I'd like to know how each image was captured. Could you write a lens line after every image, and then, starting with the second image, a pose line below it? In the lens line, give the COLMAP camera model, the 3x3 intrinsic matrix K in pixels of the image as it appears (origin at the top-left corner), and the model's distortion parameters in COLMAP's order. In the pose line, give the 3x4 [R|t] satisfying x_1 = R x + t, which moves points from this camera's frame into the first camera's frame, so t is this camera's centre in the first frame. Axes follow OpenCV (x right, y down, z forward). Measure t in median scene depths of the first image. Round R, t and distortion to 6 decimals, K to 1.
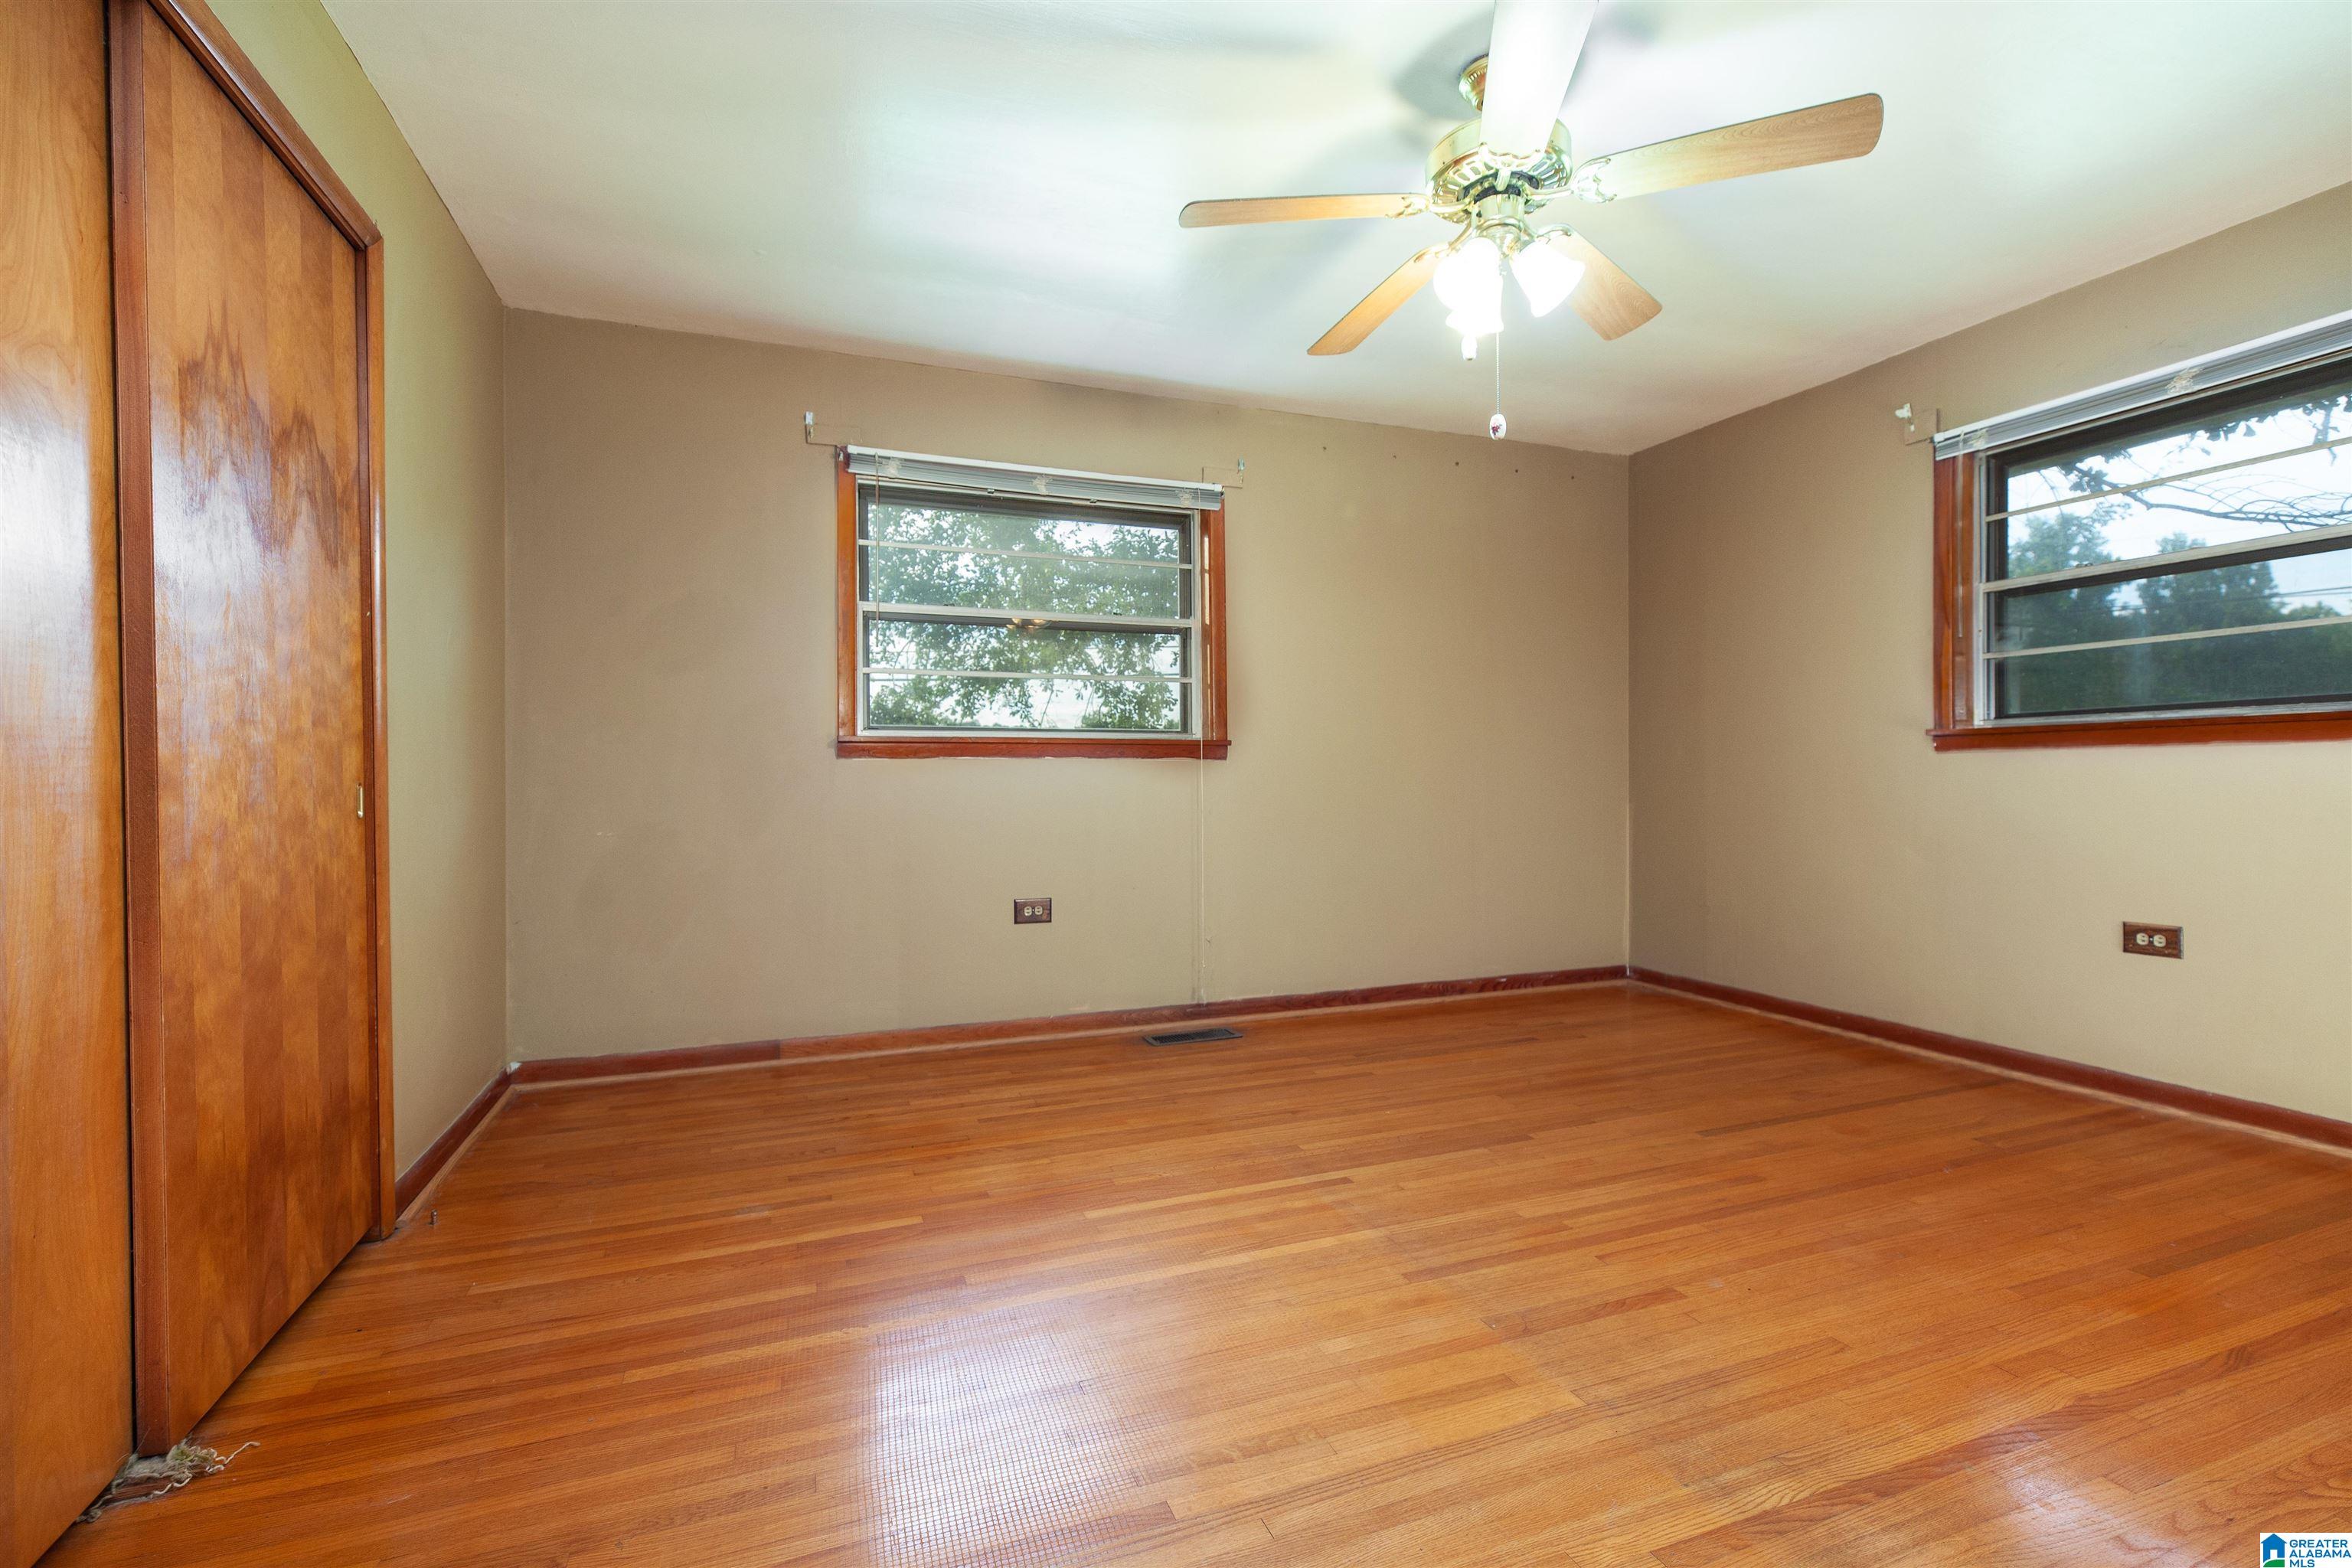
lens RADIAL K [[1062.3, 0, 1168.2], [0, 1062.3, 786.3], [0, 0, 1]] dist [0.005630, -0.000193]
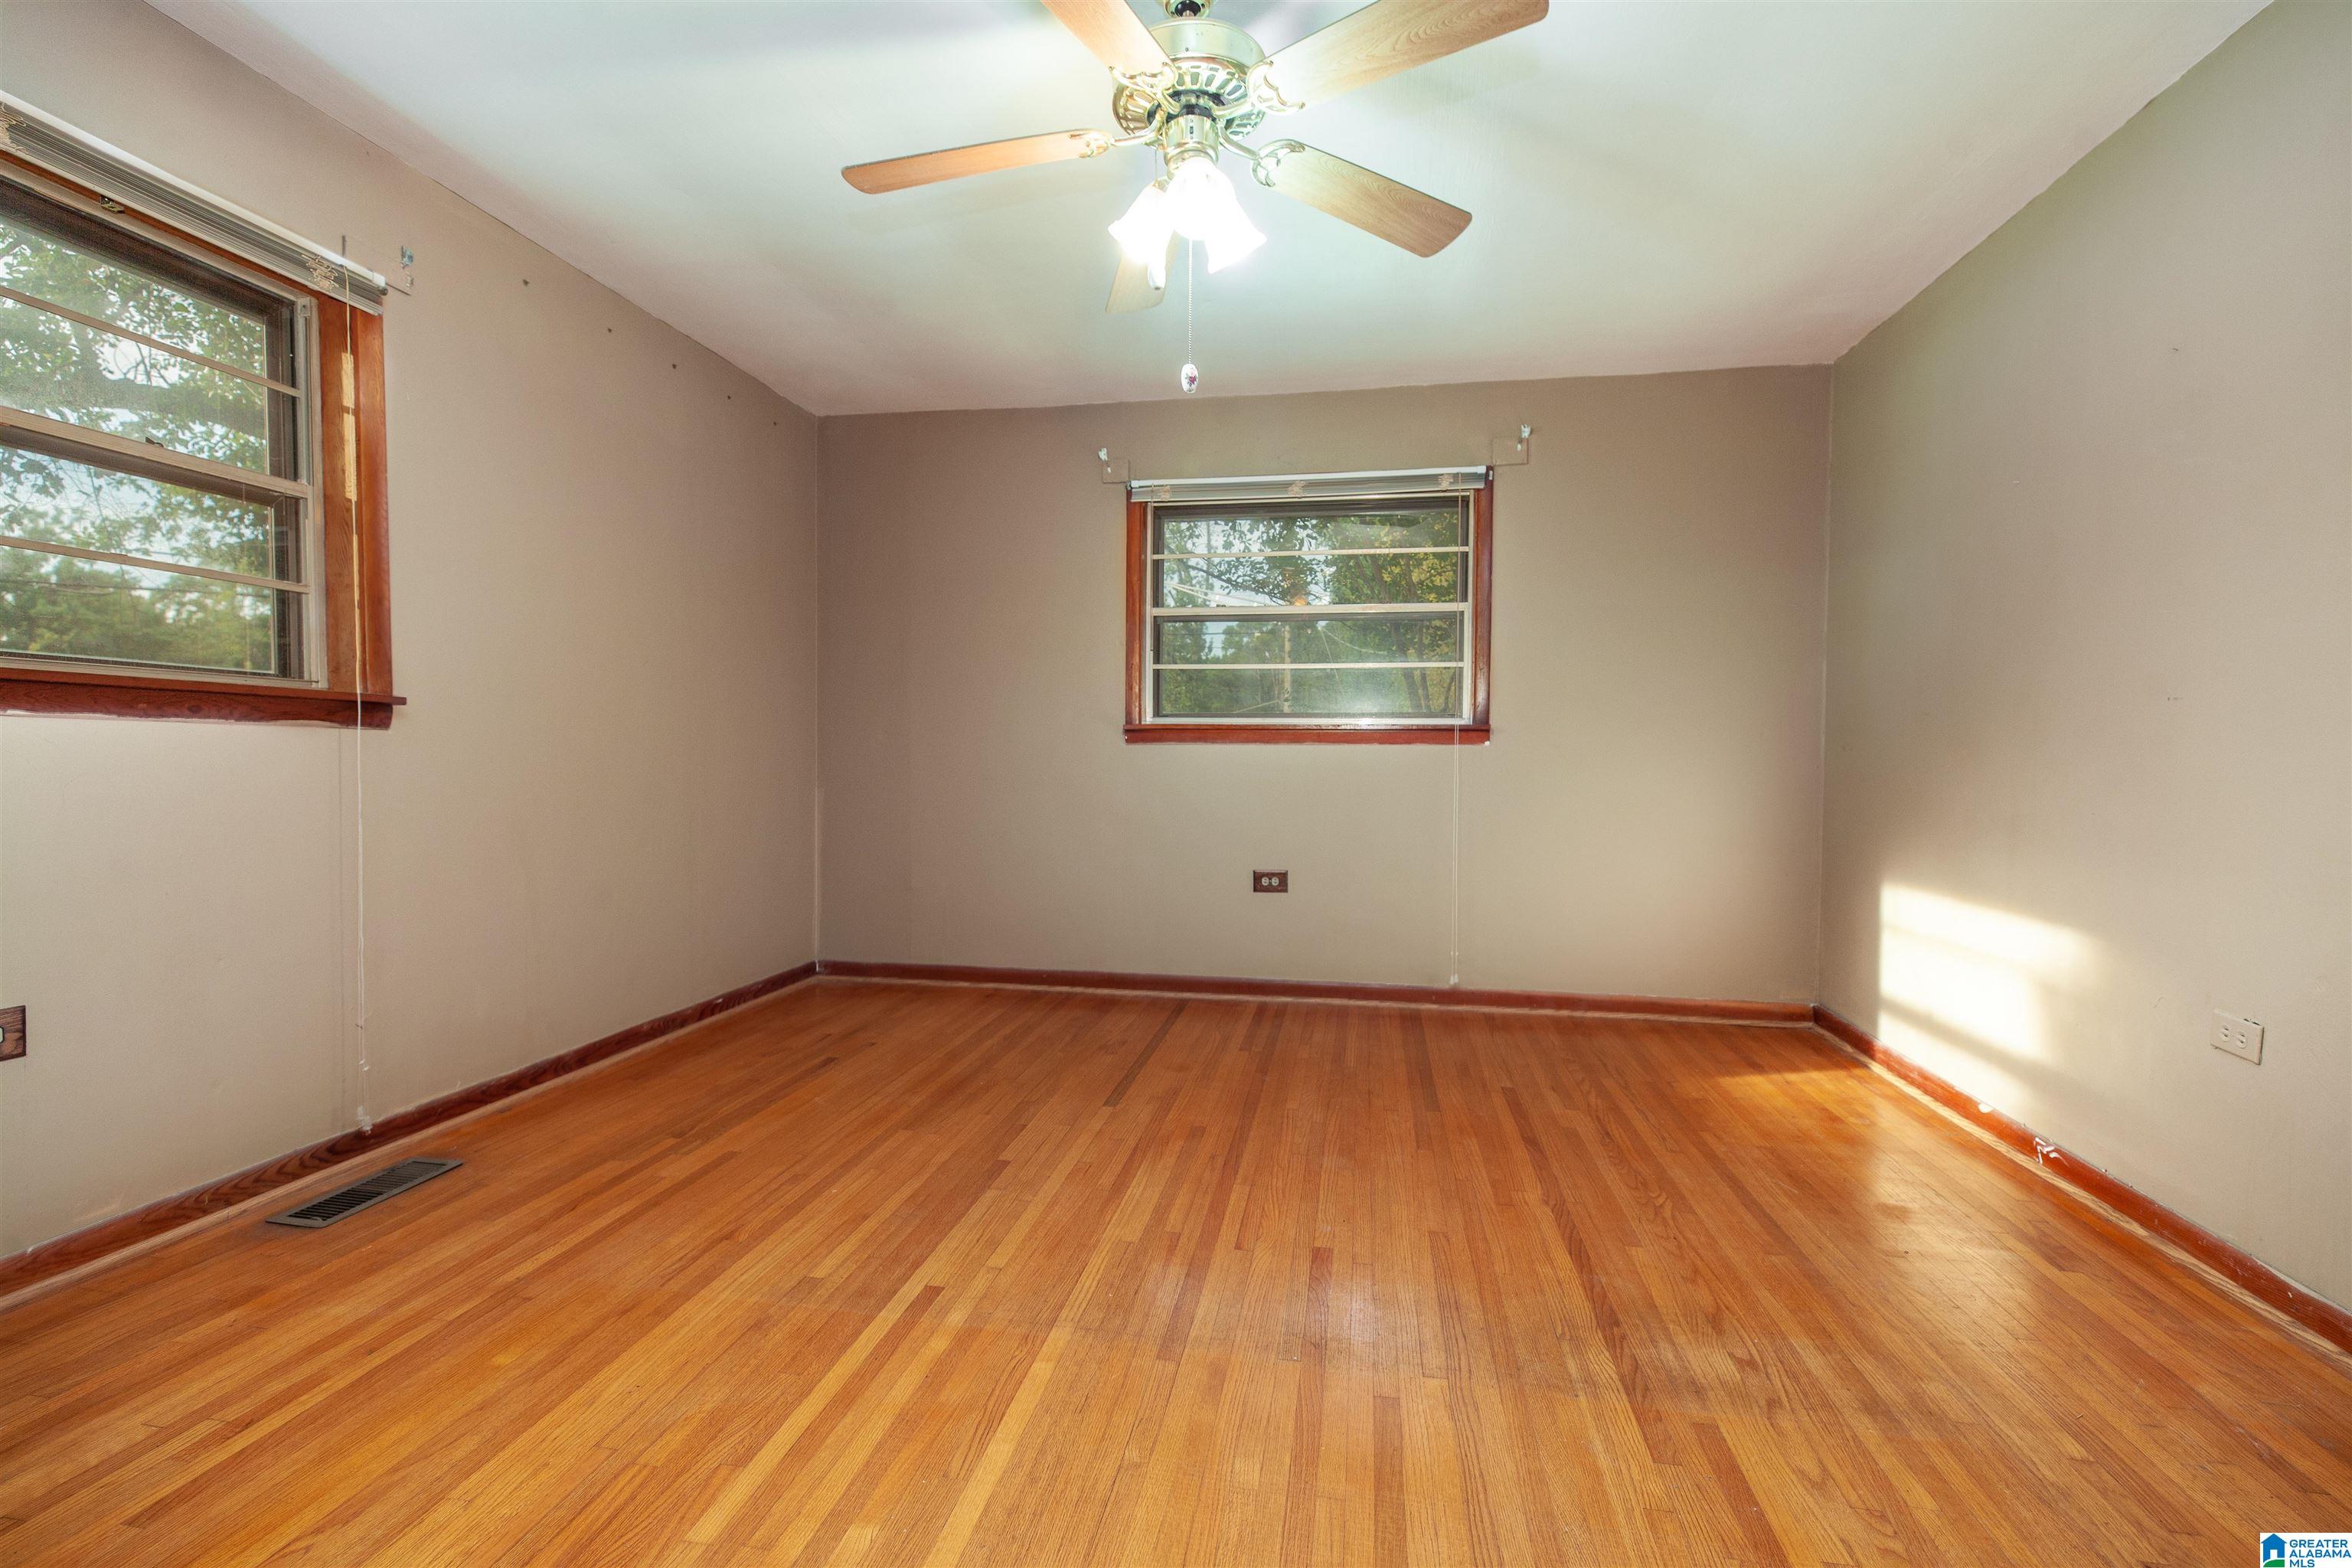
lens RADIAL K [[1062.3, 0, 1168.2], [0, 1062.3, 786.3], [0, 0, 1]] dist [0.005630, -0.000193]
pose [[0.498786, -0.013123, 0.866626, -0.356447], [-0.003909, 0.999841, 0.017390, -0.005625], [-0.866717, -0.012062, 0.498655, 0.414044]]
